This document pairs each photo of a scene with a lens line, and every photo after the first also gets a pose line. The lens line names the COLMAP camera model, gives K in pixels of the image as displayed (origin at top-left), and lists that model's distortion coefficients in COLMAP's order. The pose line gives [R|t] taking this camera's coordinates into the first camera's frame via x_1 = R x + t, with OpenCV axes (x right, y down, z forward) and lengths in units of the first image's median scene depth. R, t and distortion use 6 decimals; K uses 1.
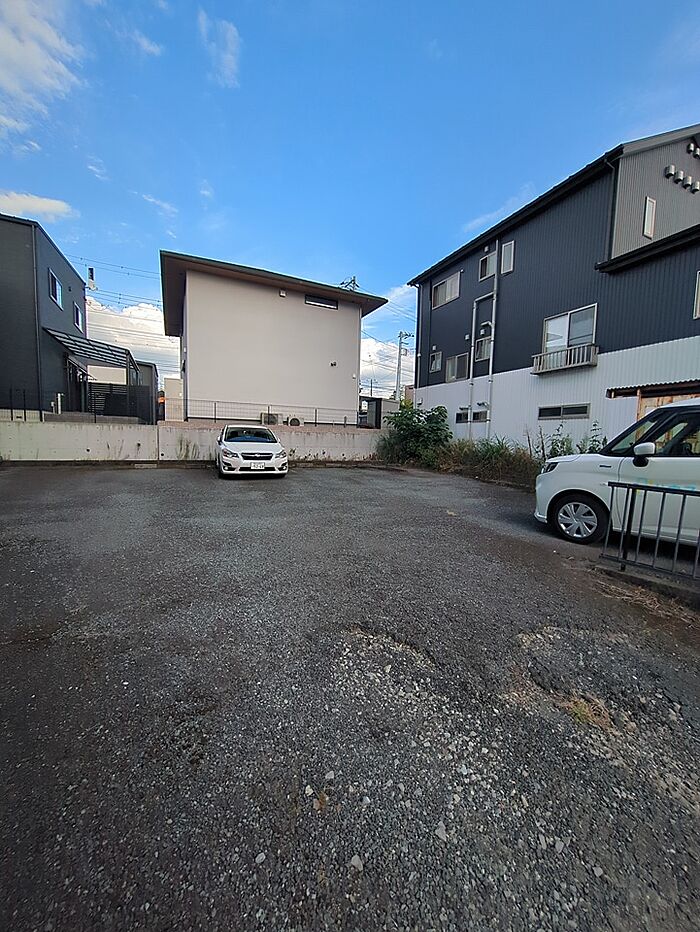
lens RADIAL K [[367.7, 0, 347.8], [0, 367.7, 468.6], [0, 0, 1]] dist [-0.002621, 0.000036]
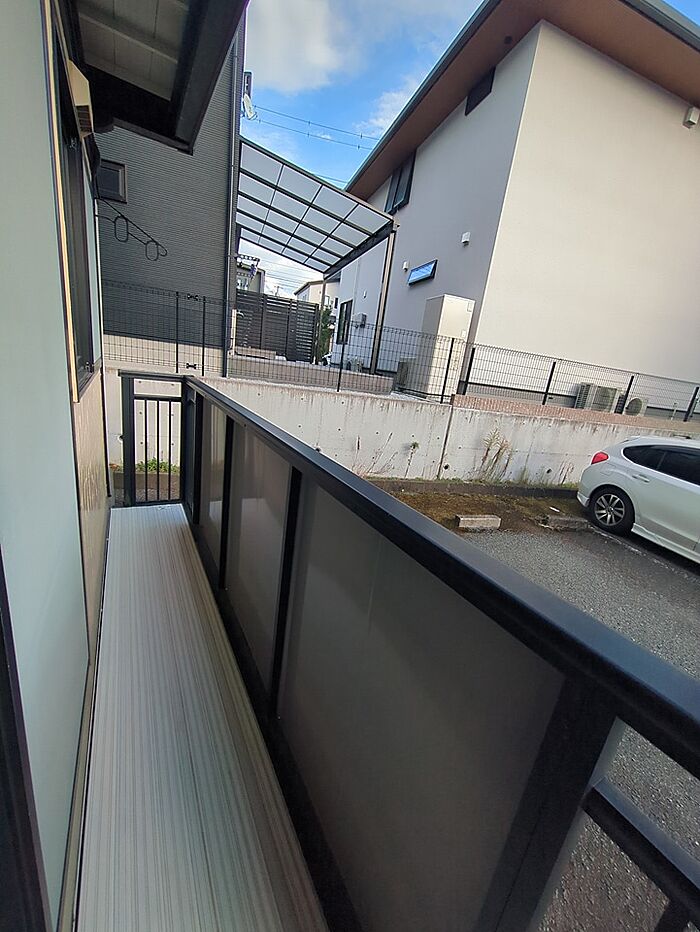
lens RADIAL K [[367.7, 0, 347.8], [0, 367.7, 468.6], [0, 0, 1]] dist [-0.002621, 0.000036]
pose [[0.985756, 0.133539, -0.102242, -0.566099], [-0.112981, 0.976107, 0.185607, -0.106119], [0.124585, -0.171411, 0.977290, 0.509610]]
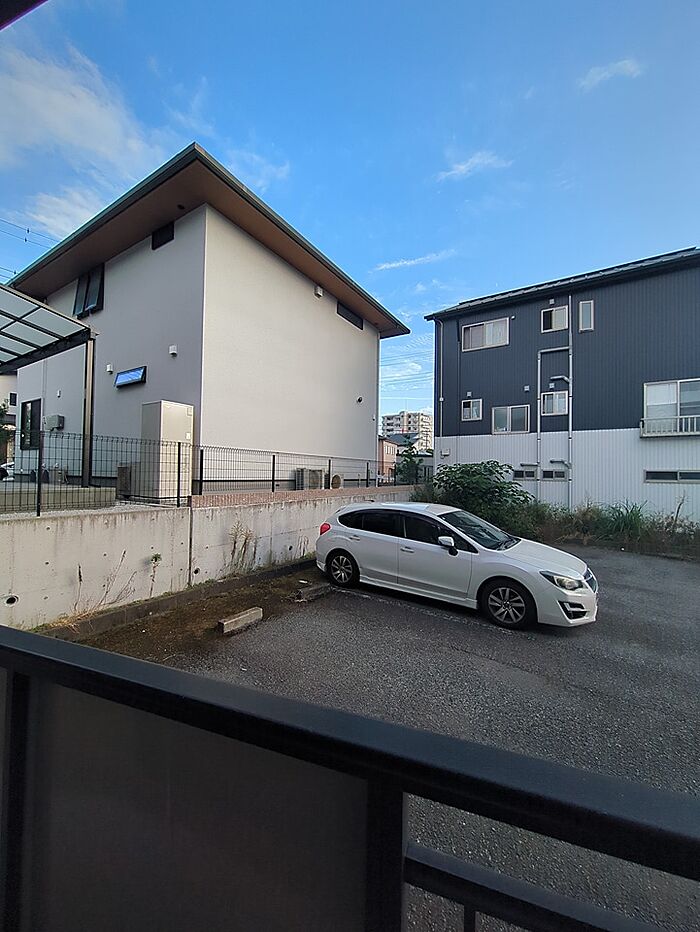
lens RADIAL K [[367.7, 0, 347.8], [0, 367.7, 468.6], [0, 0, 1]] dist [-0.002621, 0.000036]
pose [[0.845670, -0.002927, 0.533697, -0.572202], [0.050197, 0.995988, -0.074077, -0.116512], [-0.531340, 0.089435, 0.842425, 0.502958]]
